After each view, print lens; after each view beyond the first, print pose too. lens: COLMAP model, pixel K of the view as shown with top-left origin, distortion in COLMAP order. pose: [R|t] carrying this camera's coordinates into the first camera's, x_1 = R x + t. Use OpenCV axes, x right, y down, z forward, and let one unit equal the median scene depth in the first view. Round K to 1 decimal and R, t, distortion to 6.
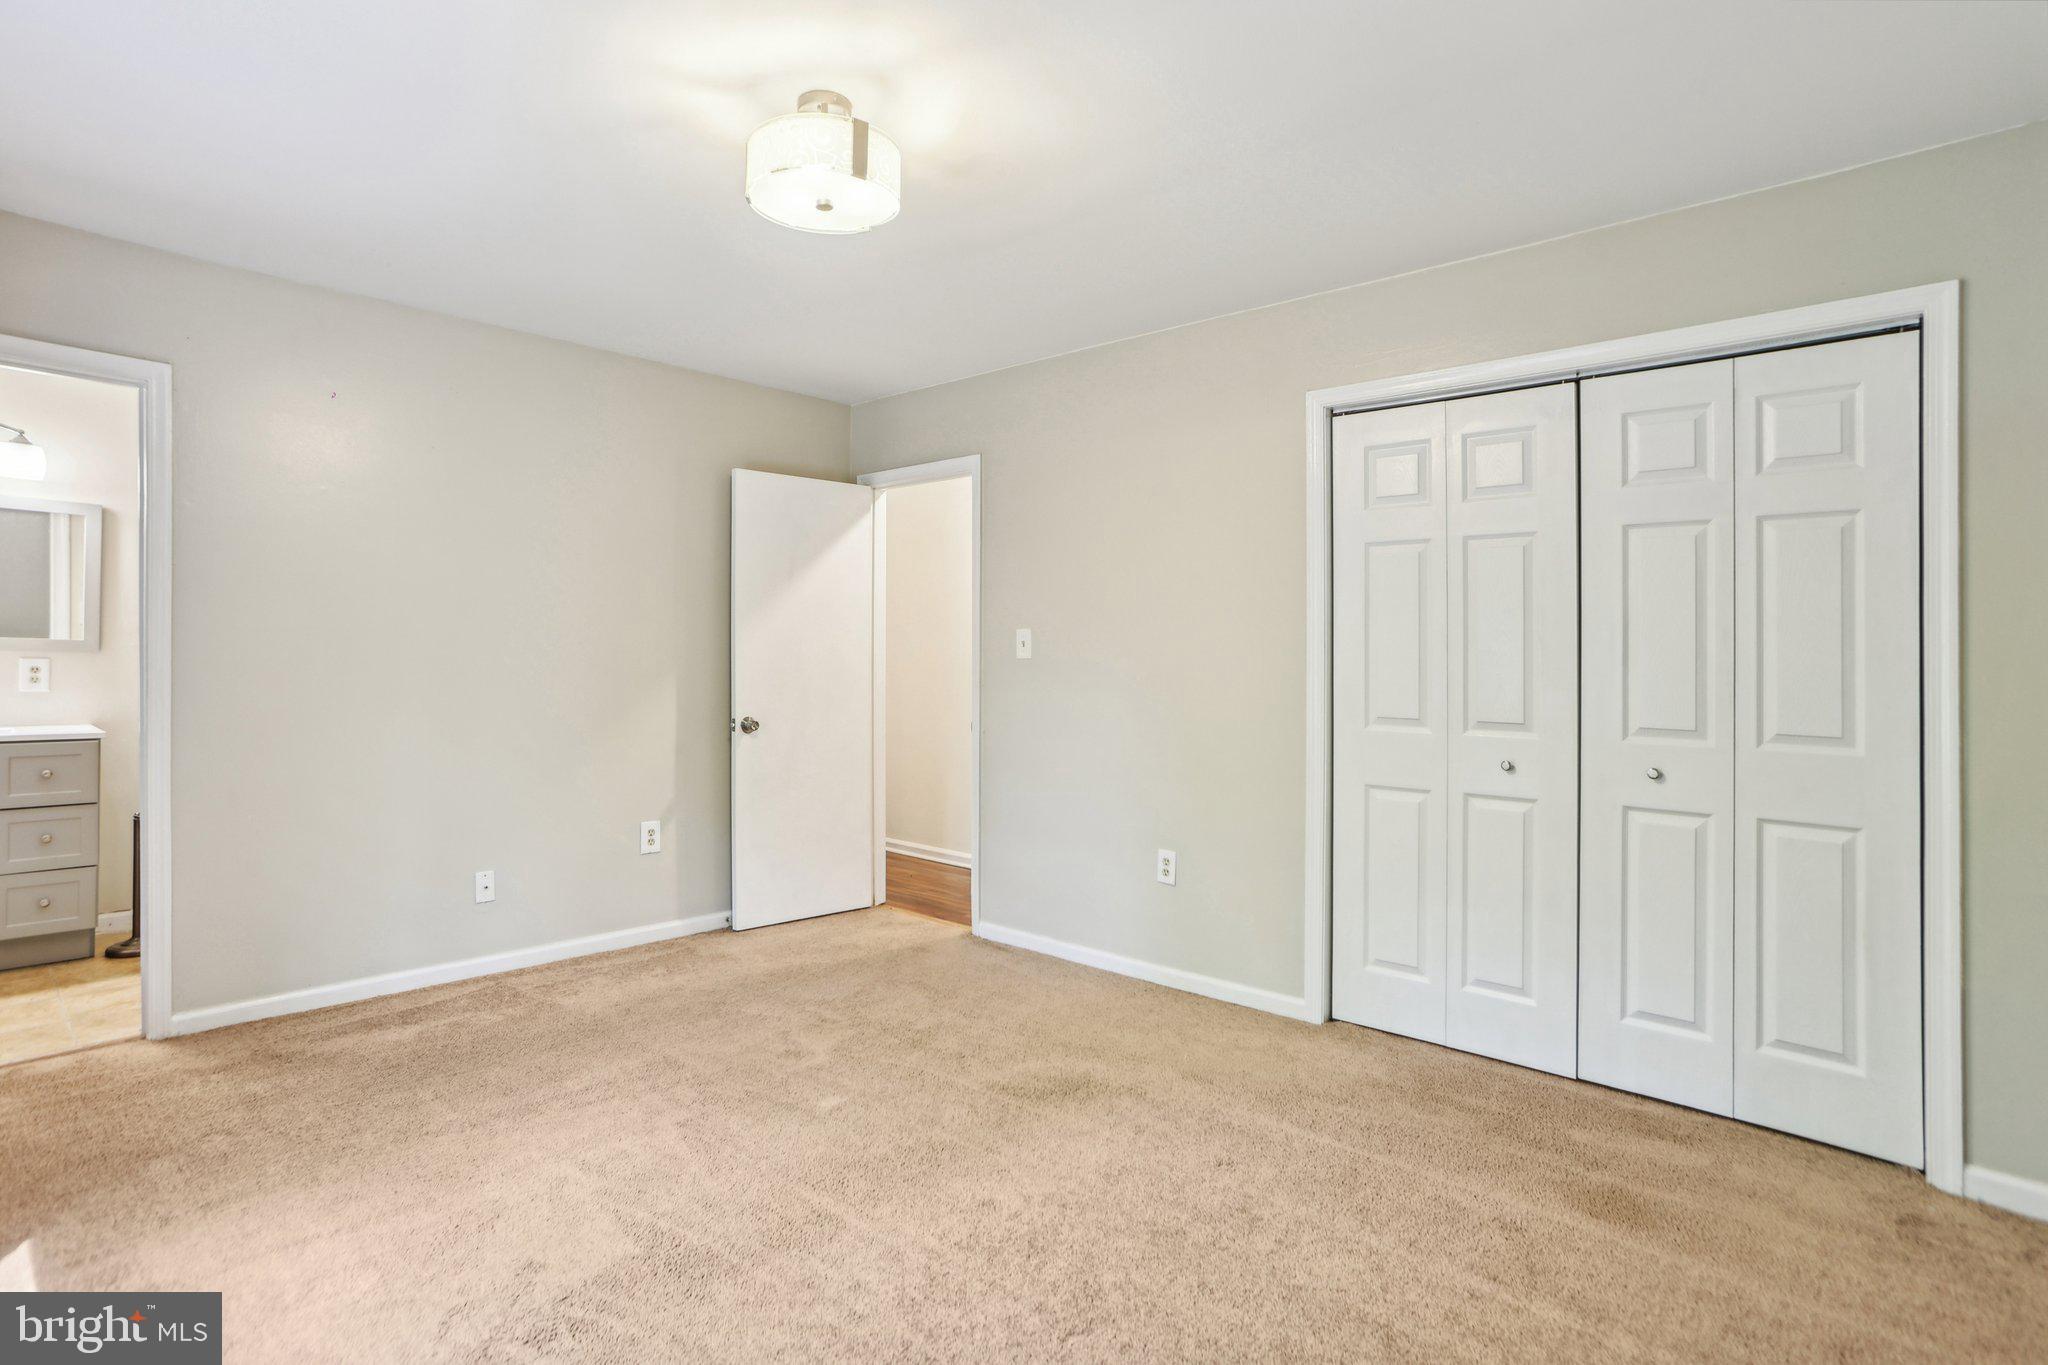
lens RADIAL K [[1058.3, 0, 1010.2], [0, 1058.3, 664.5], [0, 0, 1]] dist [-0.030748, 0.013460]
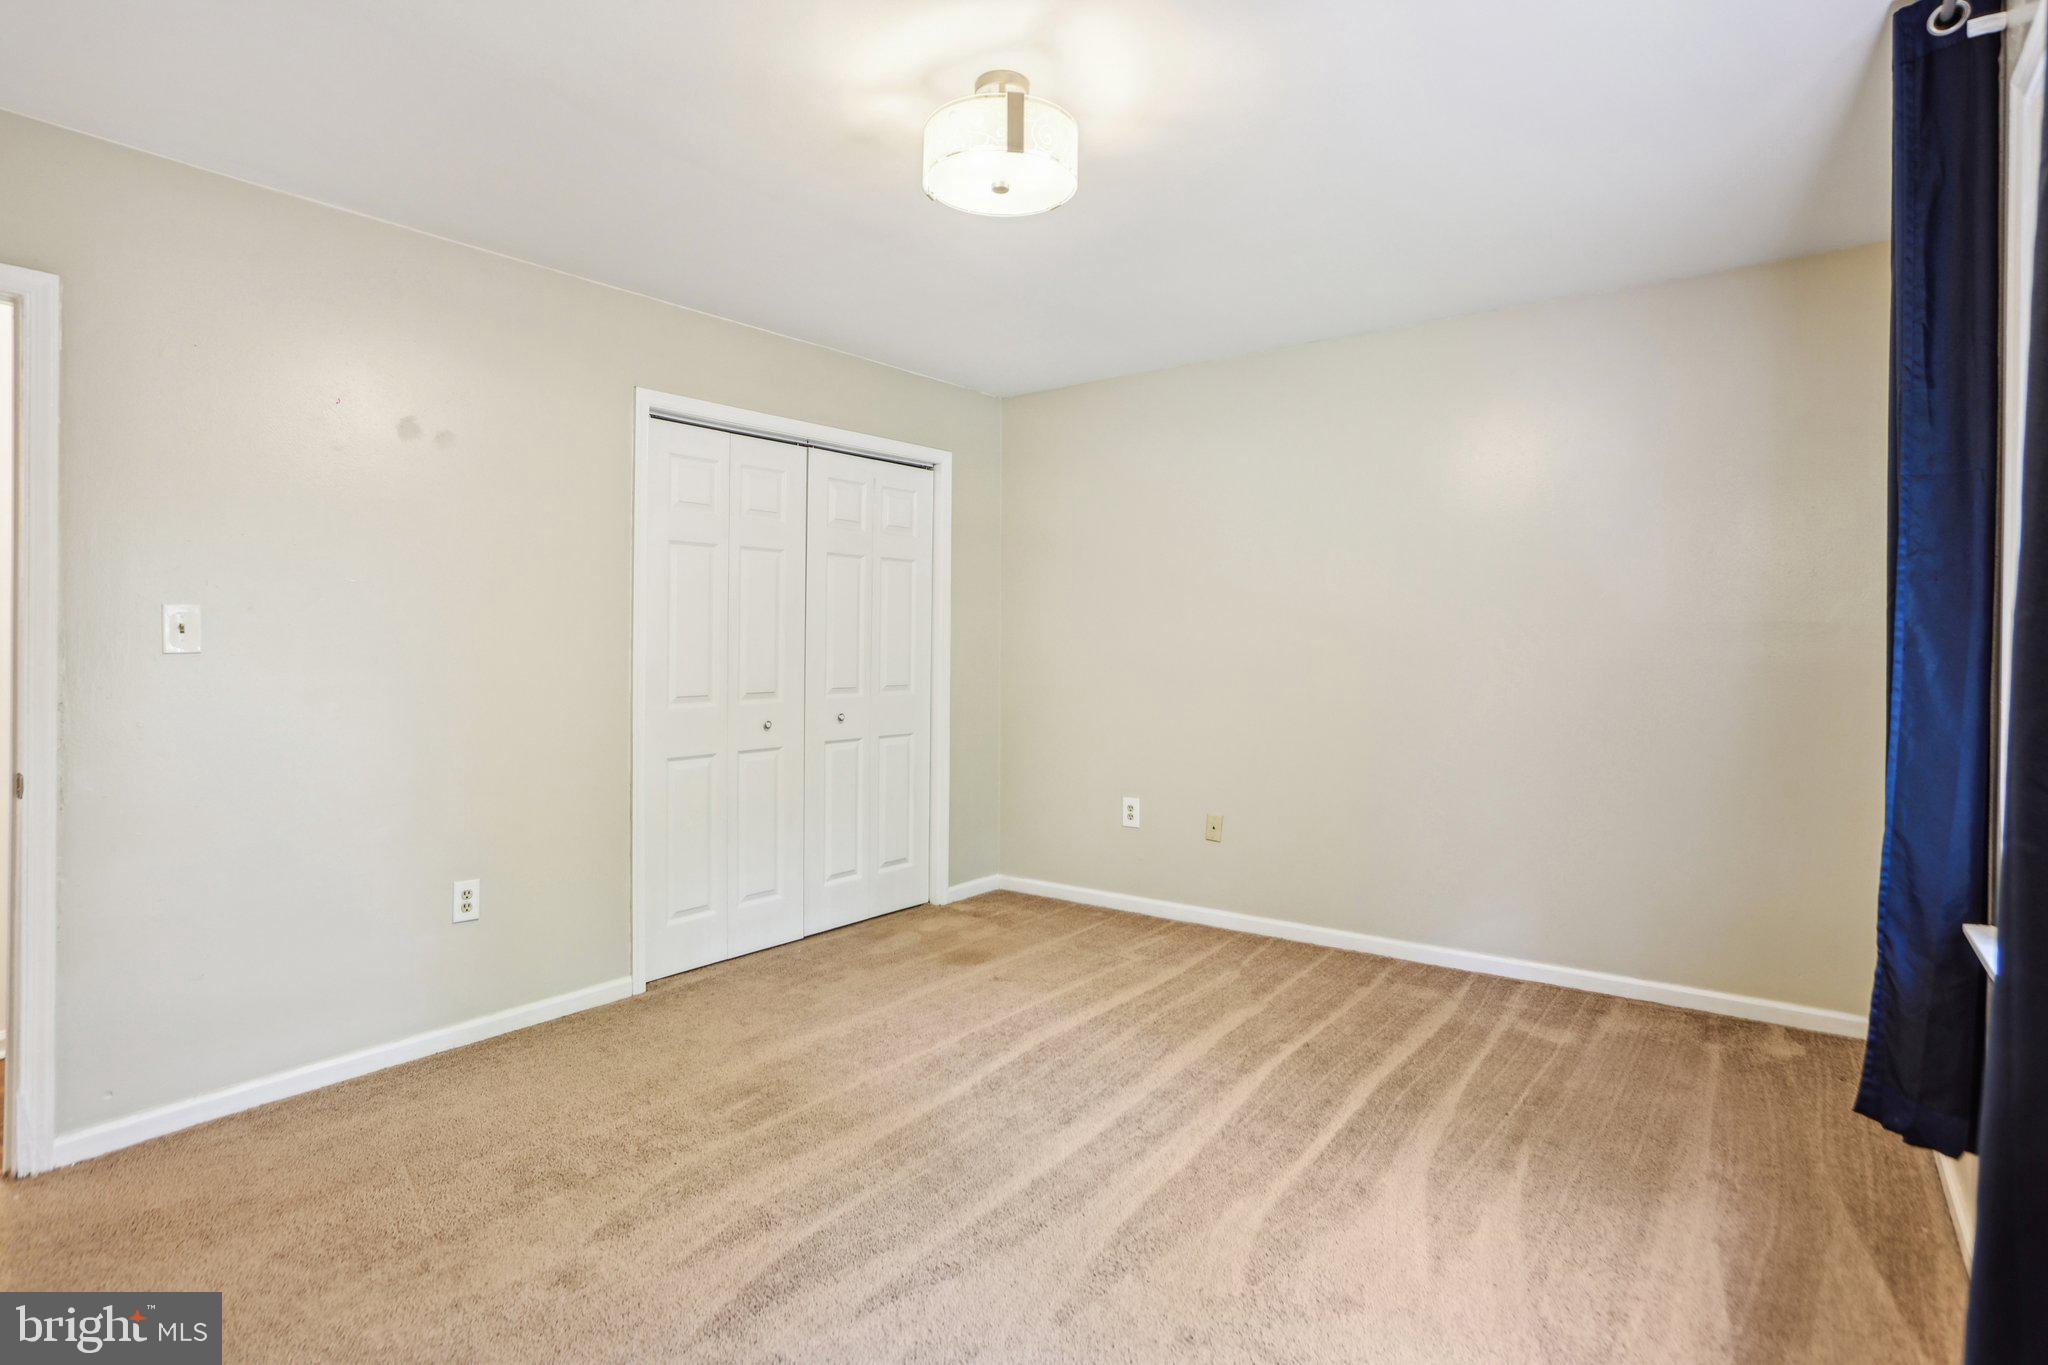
lens RADIAL K [[1058.3, 0, 1011.6], [0, 1058.3, 670.4], [0, 0, 1]] dist [-0.030748, 0.013460]
pose [[-0.085342, -0.031648, 0.995849, -0.802129], [0.015105, 0.999339, 0.033054, -0.009089], [-0.996237, 0.017863, -0.084808, 0.744720]]
